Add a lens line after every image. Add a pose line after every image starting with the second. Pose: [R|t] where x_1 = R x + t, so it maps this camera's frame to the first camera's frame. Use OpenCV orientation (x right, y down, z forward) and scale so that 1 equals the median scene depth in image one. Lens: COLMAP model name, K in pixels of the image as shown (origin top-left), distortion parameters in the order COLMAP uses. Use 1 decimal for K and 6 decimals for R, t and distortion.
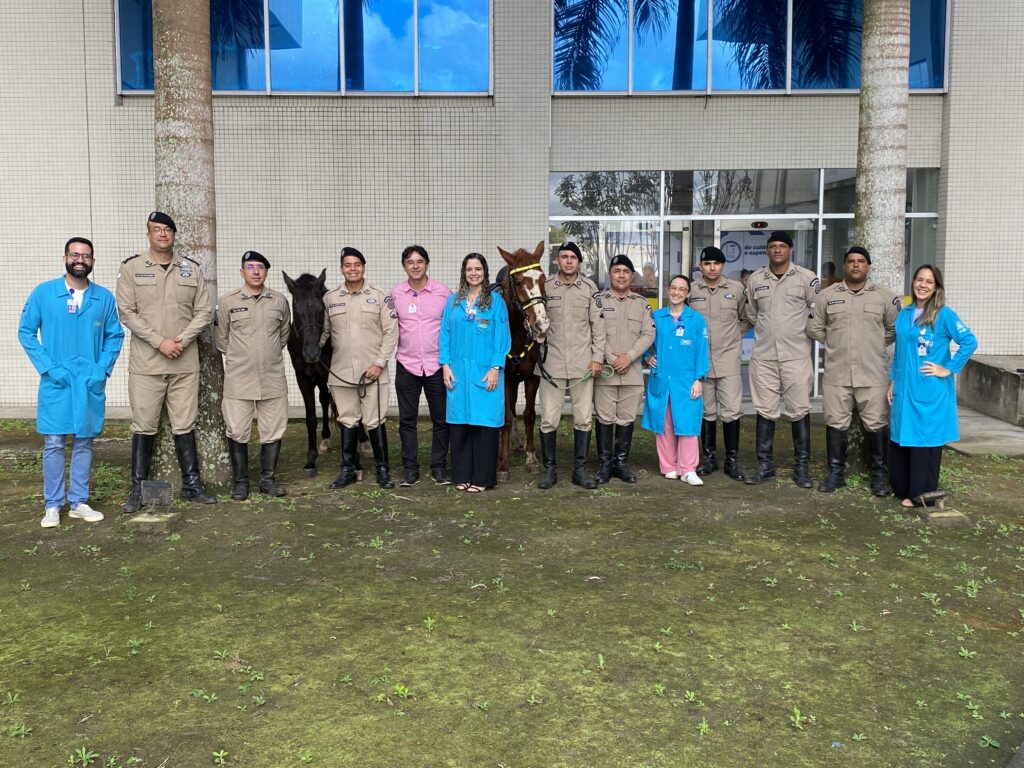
lens RADIAL K [[1212.3, 0, 511.3], [0, 1212.3, 399.8], [0, 0, 1]] dist [0.053296, -0.252404]
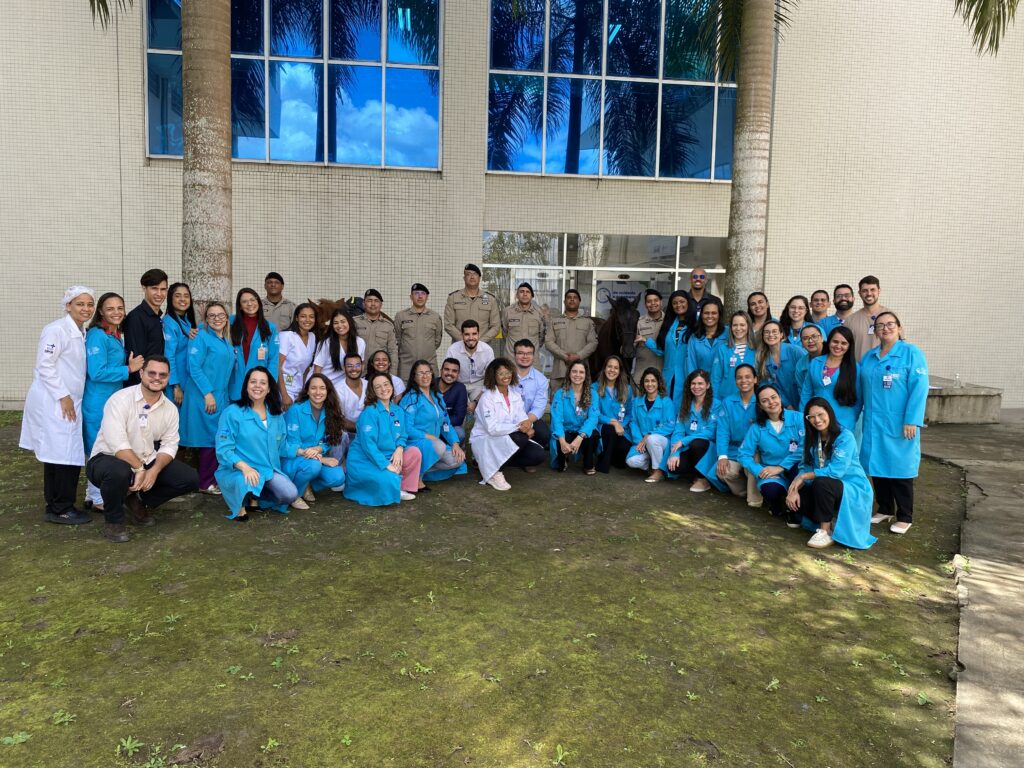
lens RADIAL K [[793.2, 0, 491.4], [0, 793.2, 388.2], [0, 0, 1]] dist [-0.011287, -0.015156]
pose [[0.992570, 0.013855, 0.120886, -0.104086], [-0.012586, 0.999858, -0.011248, -0.007578], [-0.121024, 0.009643, 0.992603, 0.231002]]
